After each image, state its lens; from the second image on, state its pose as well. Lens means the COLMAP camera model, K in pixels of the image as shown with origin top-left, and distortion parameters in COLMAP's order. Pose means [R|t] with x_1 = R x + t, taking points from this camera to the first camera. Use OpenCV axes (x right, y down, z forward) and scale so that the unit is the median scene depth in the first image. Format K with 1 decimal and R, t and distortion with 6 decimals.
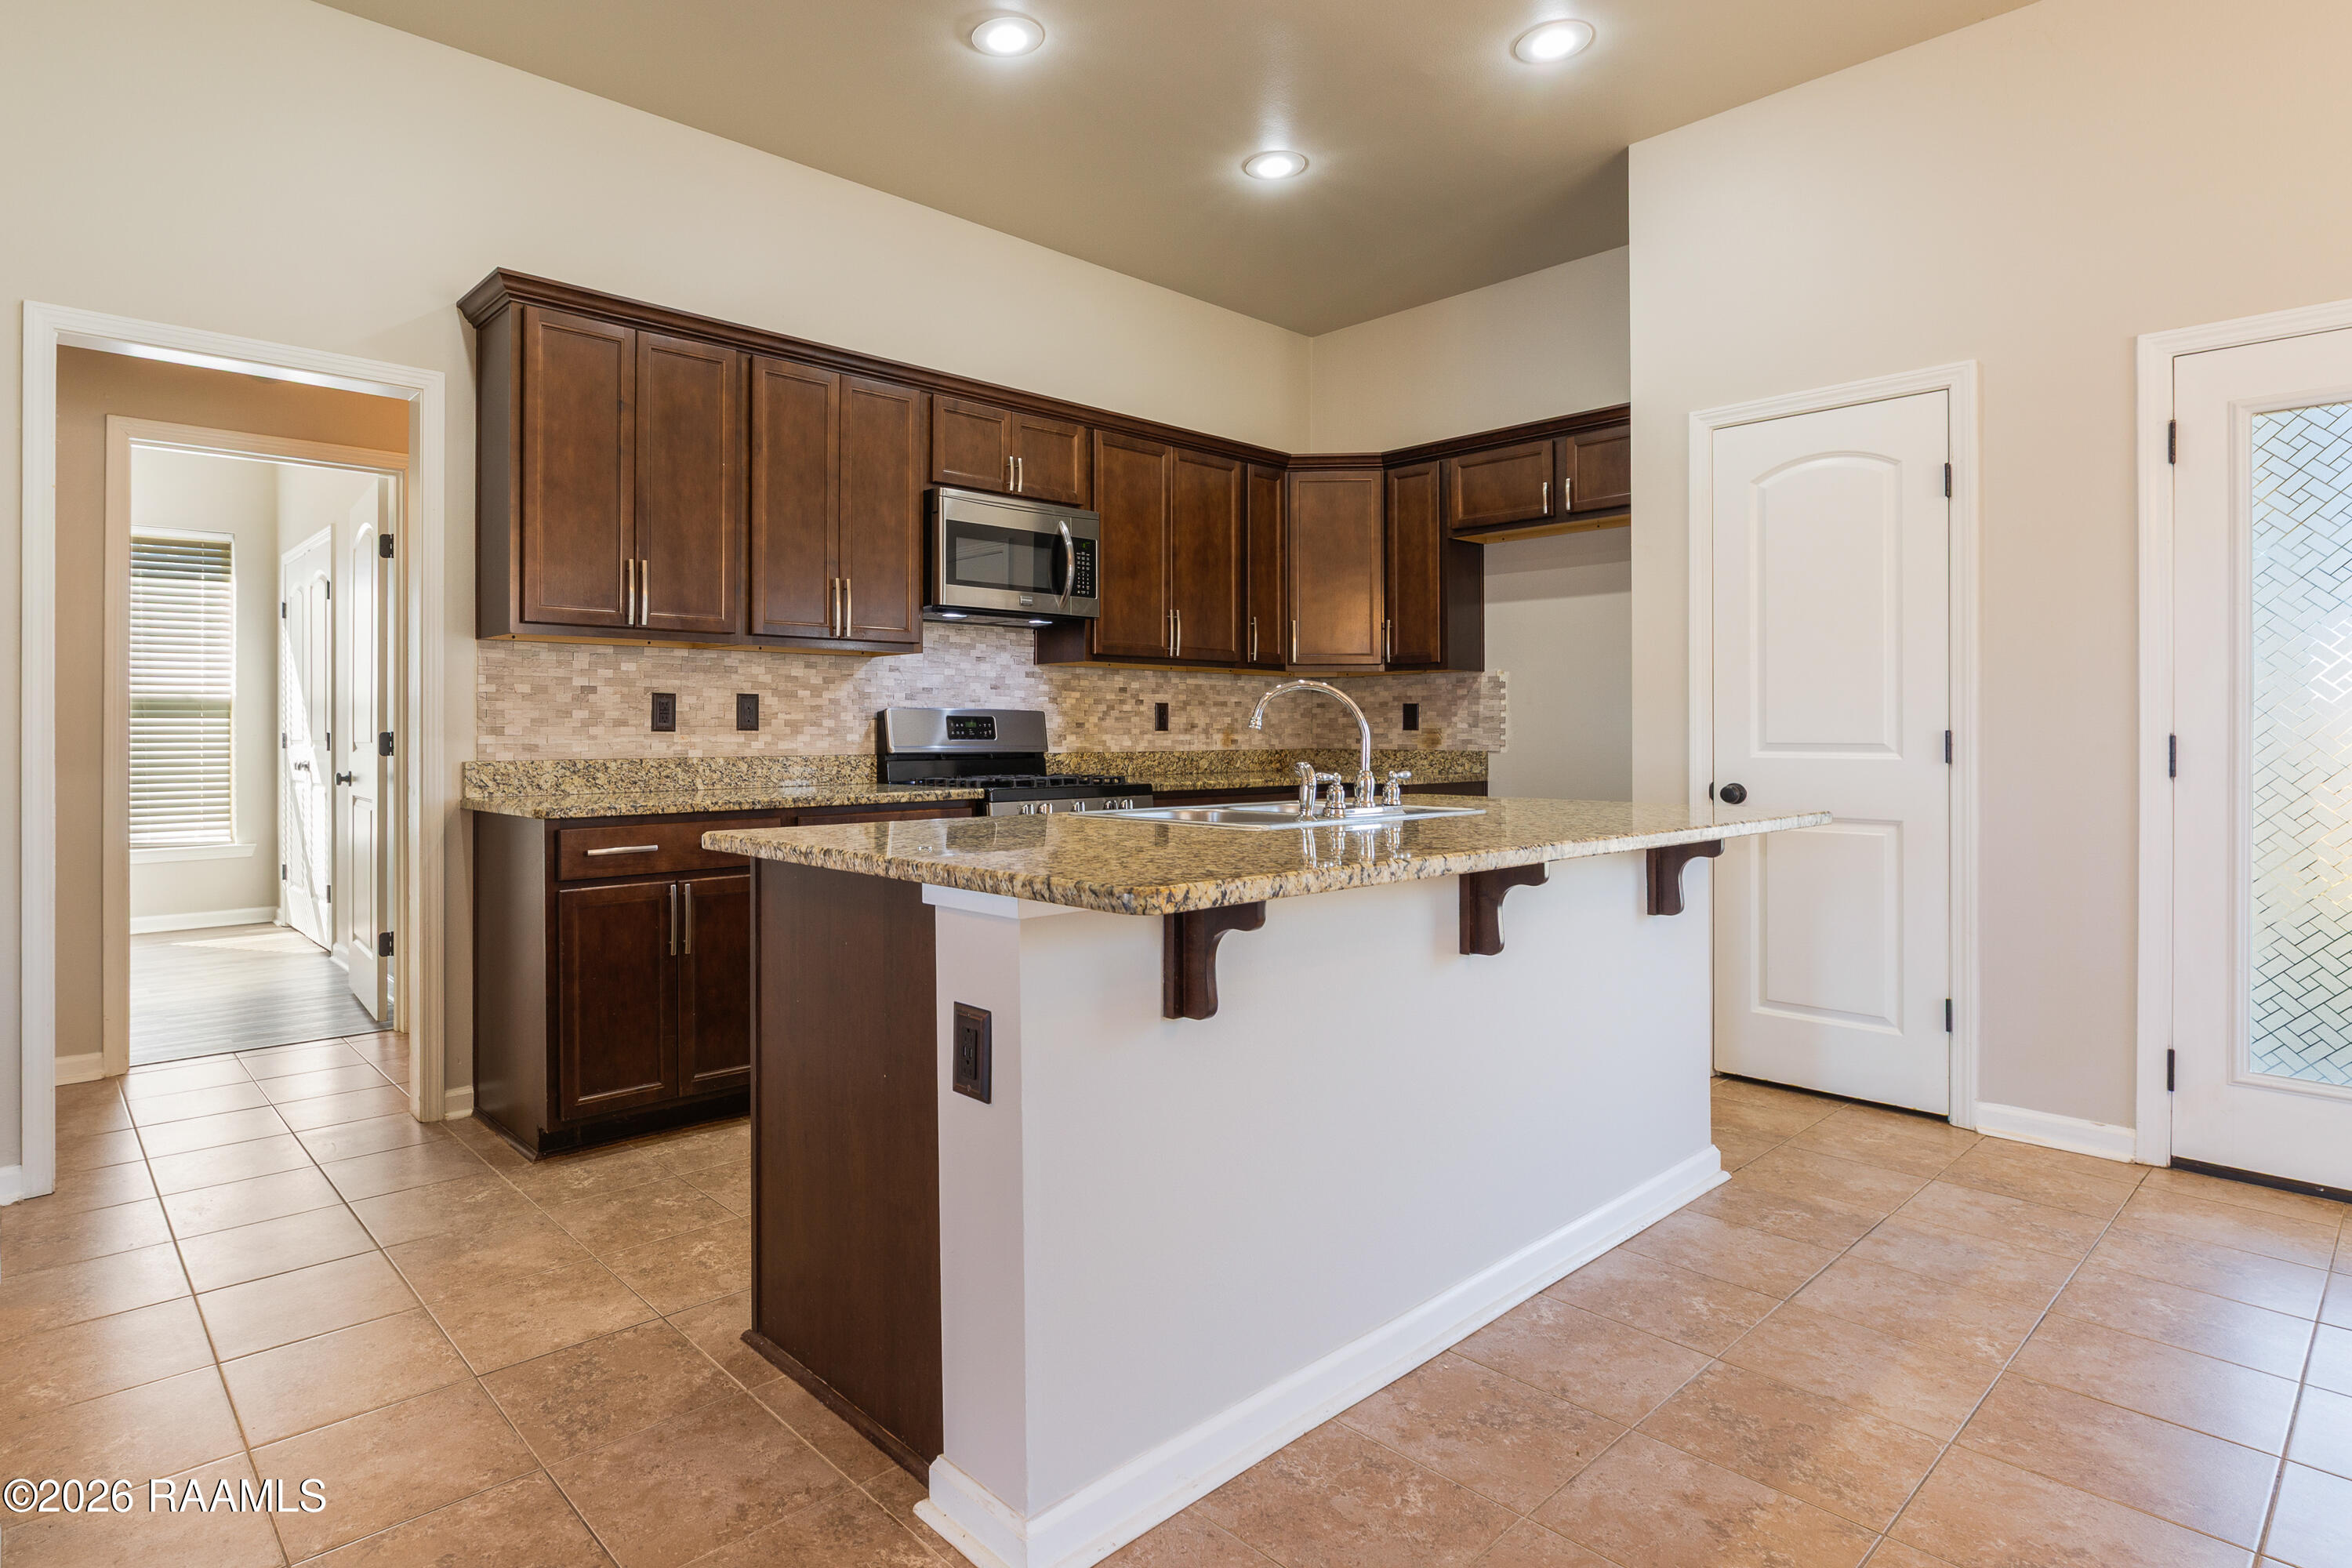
lens RADIAL K [[1268.5, 0, 1030.4], [0, 1268.5, 722.6], [0, 0, 1]] dist [-0.001874, -0.000803]
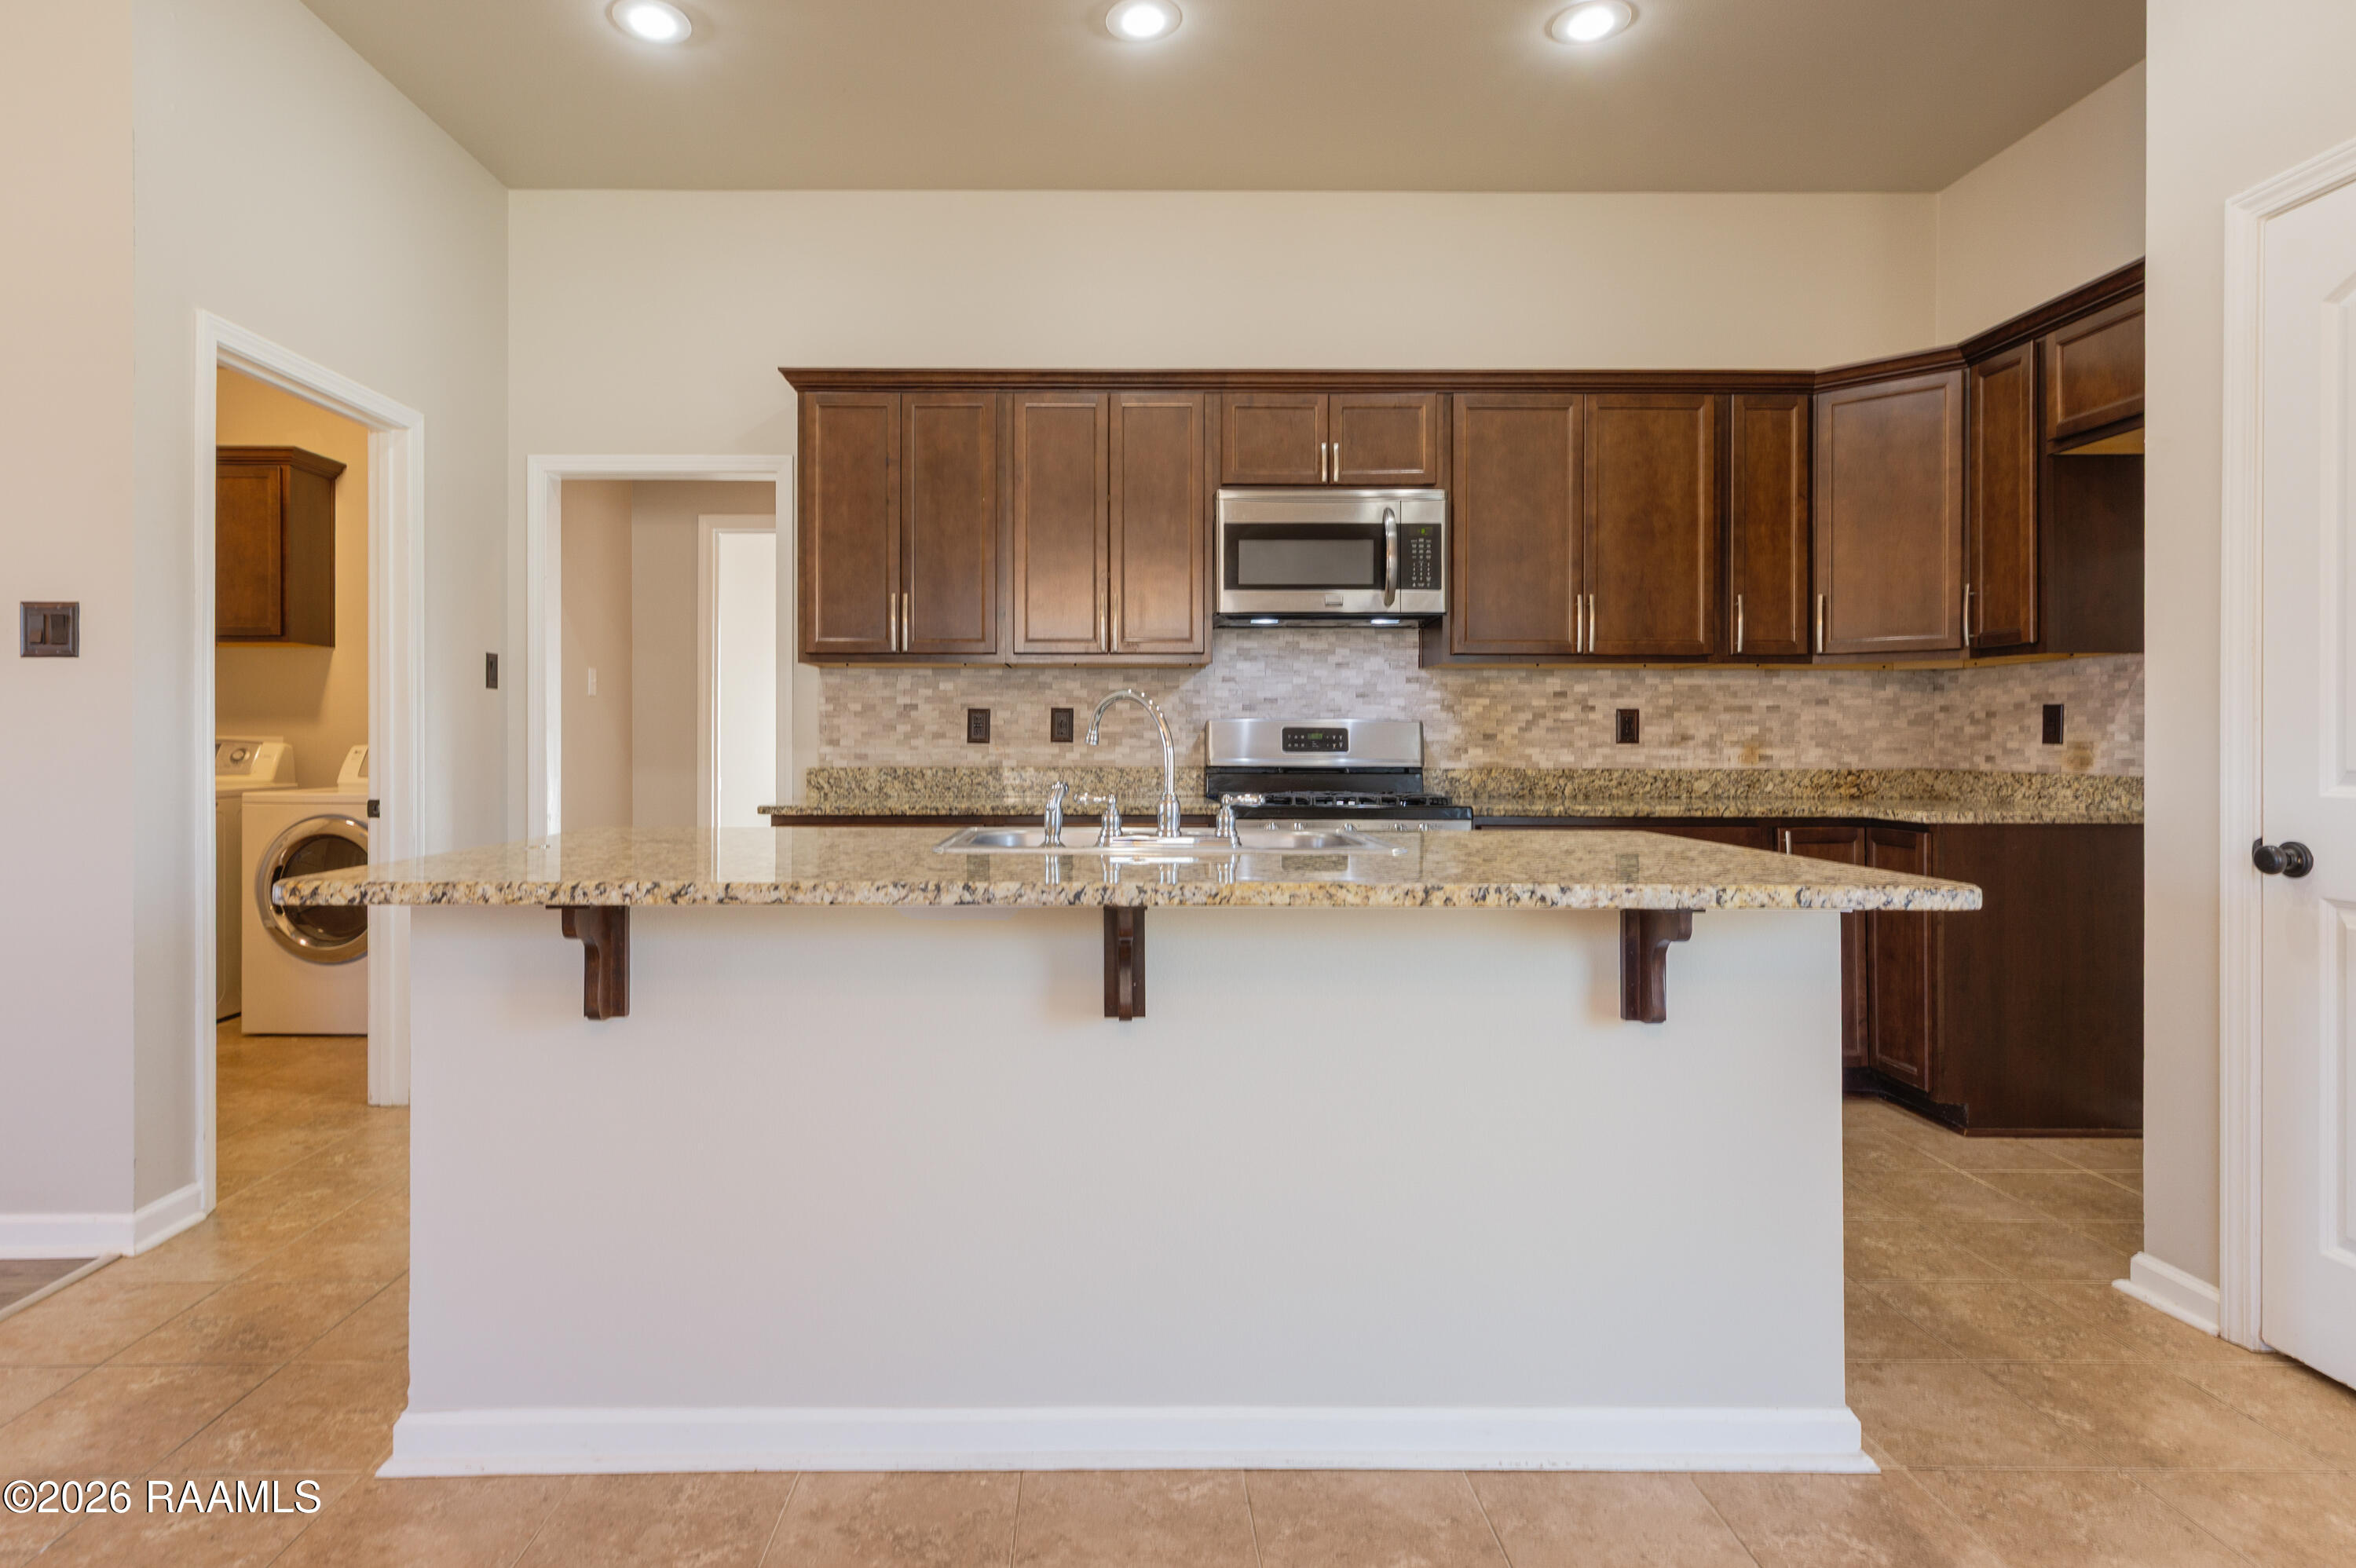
lens RADIAL K [[1279.9, 0, 1070.9], [0, 1279.9, 737.7], [0, 0, 1]] dist [0.005027, 0.000346]
pose [[0.753284, 0.001171, -0.657695, 0.476473], [0.002795, 0.999984, 0.004981, -0.002961], [0.657690, -0.005590, 0.753268, 0.191347]]
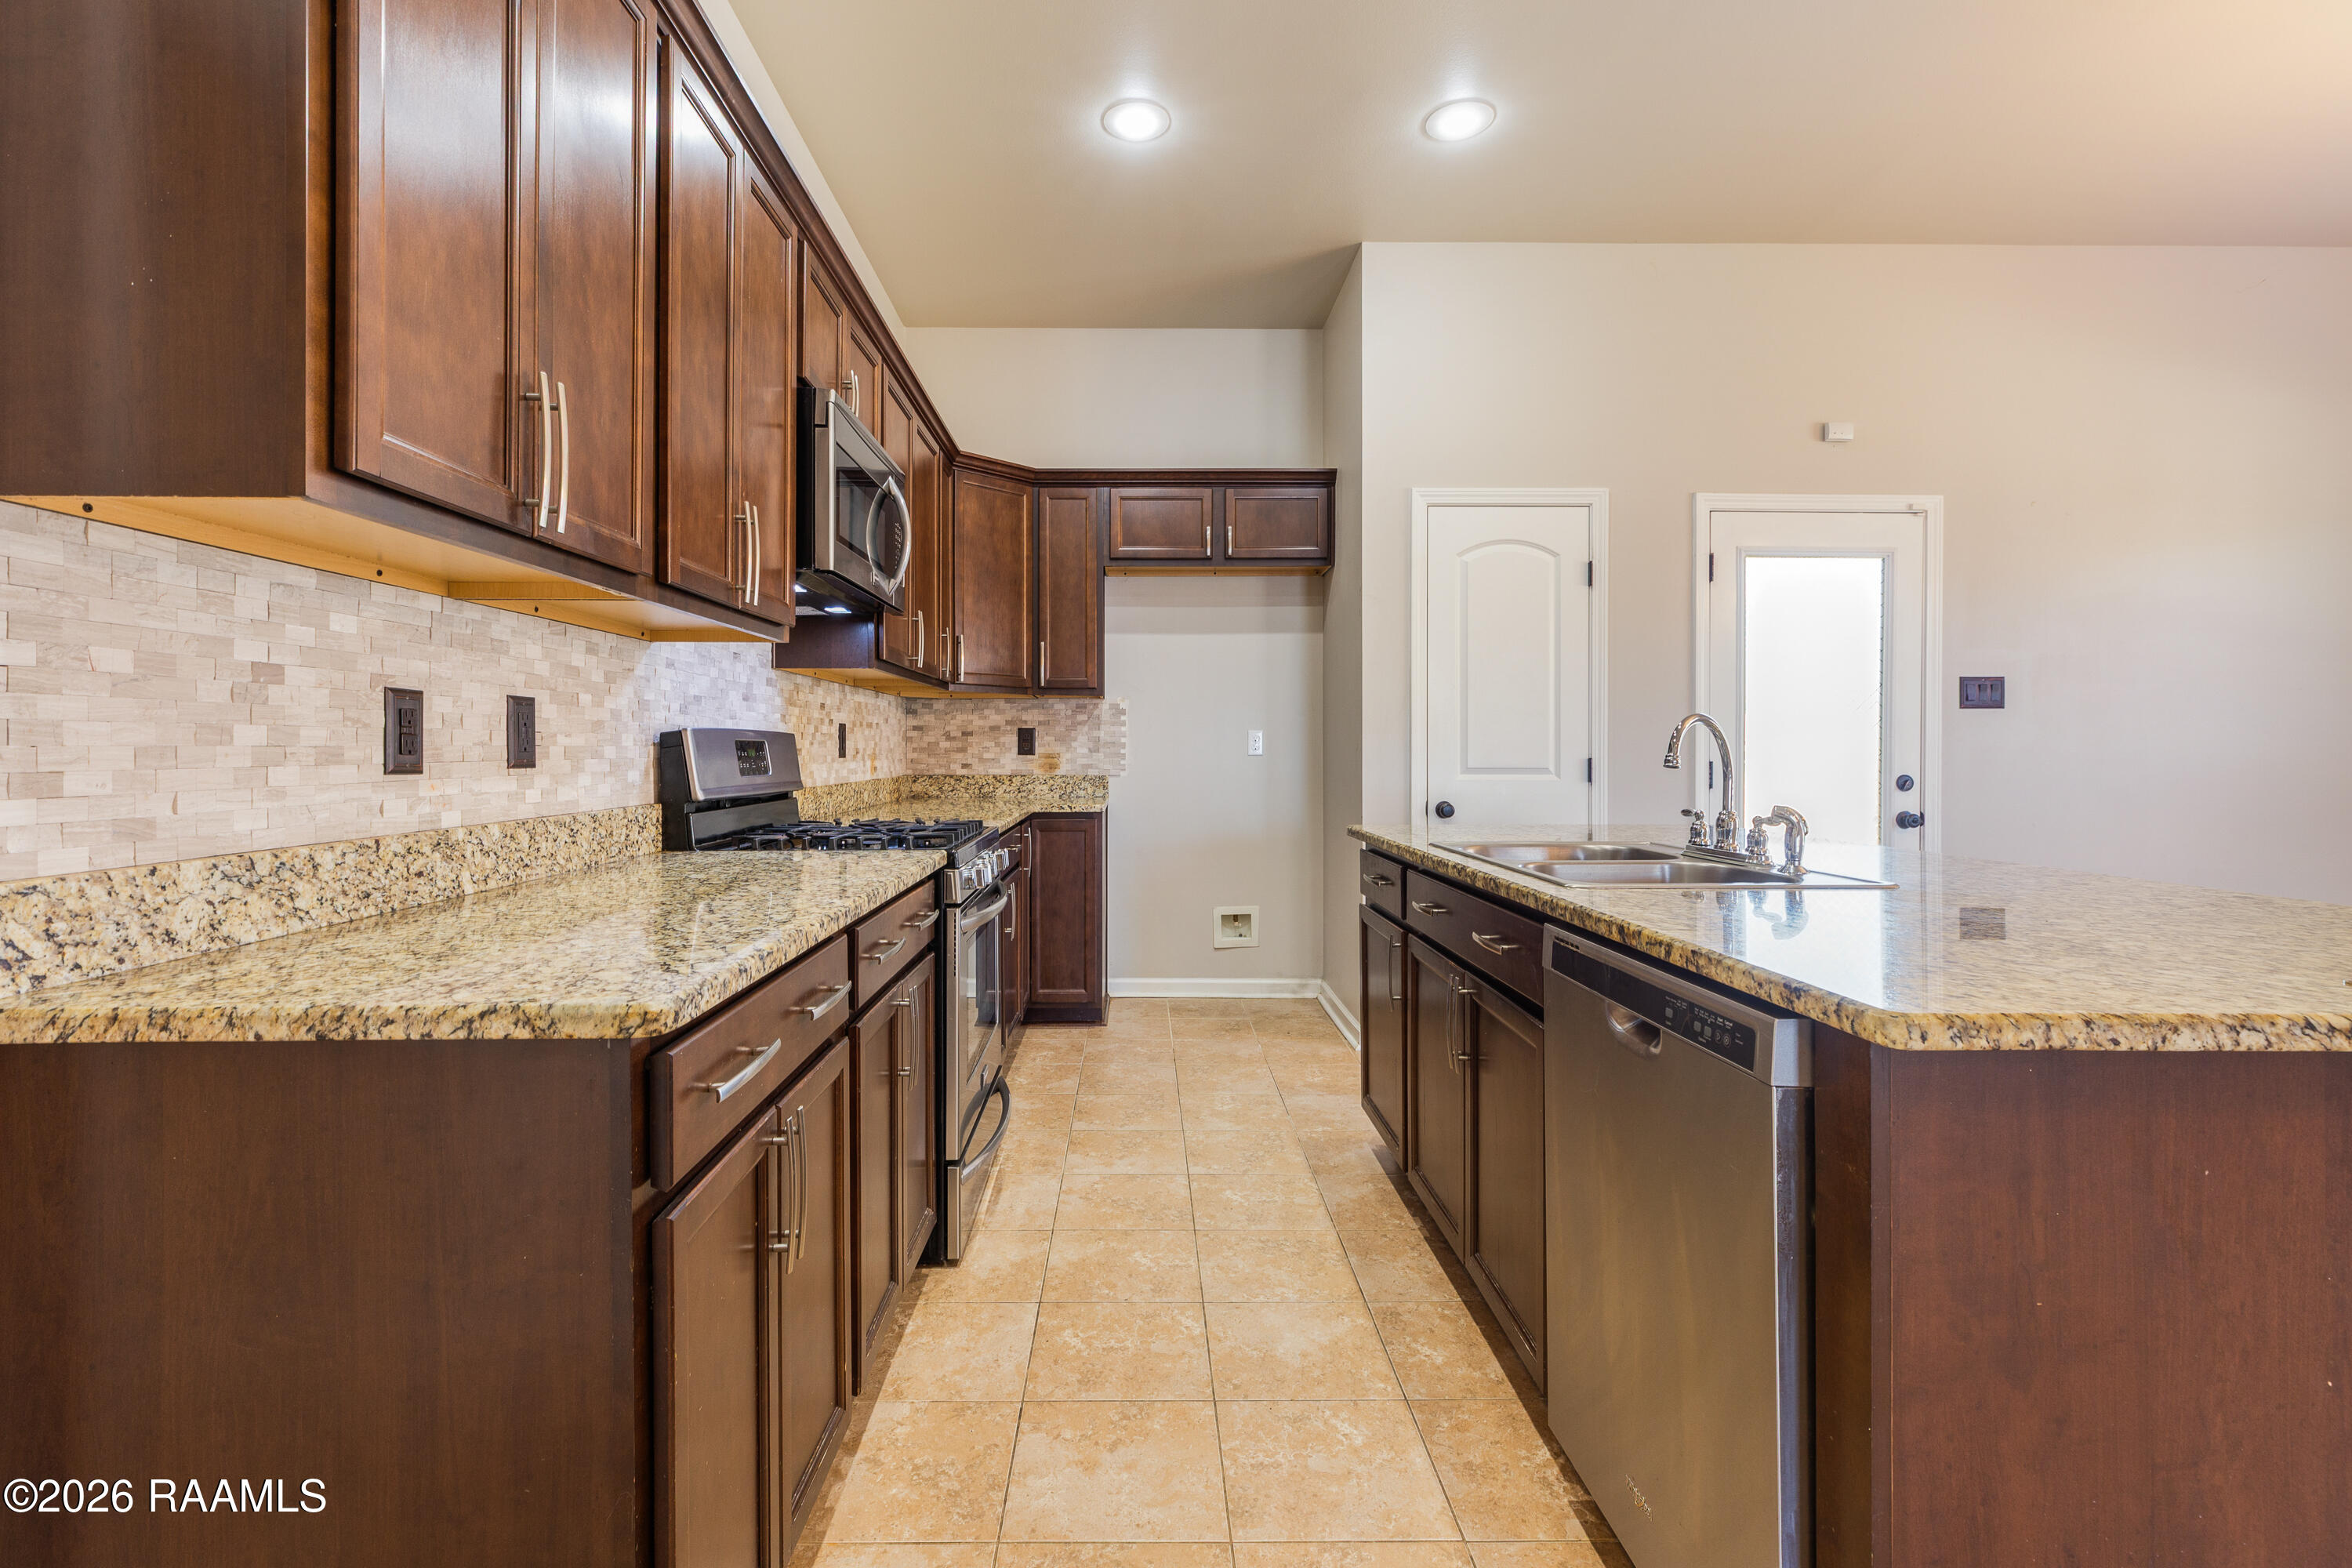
lens RADIAL K [[1084.1, 0, 1156.3], [0, 1084.1, 747.5], [0, 0, 1]] dist [0.000756, 0.000212]
pose [[0.637942, 0.001244, 0.770083, -0.386488], [-0.006979, 0.999967, 0.004165, -0.005487], [-0.770053, -0.008031, 0.637930, 0.510202]]
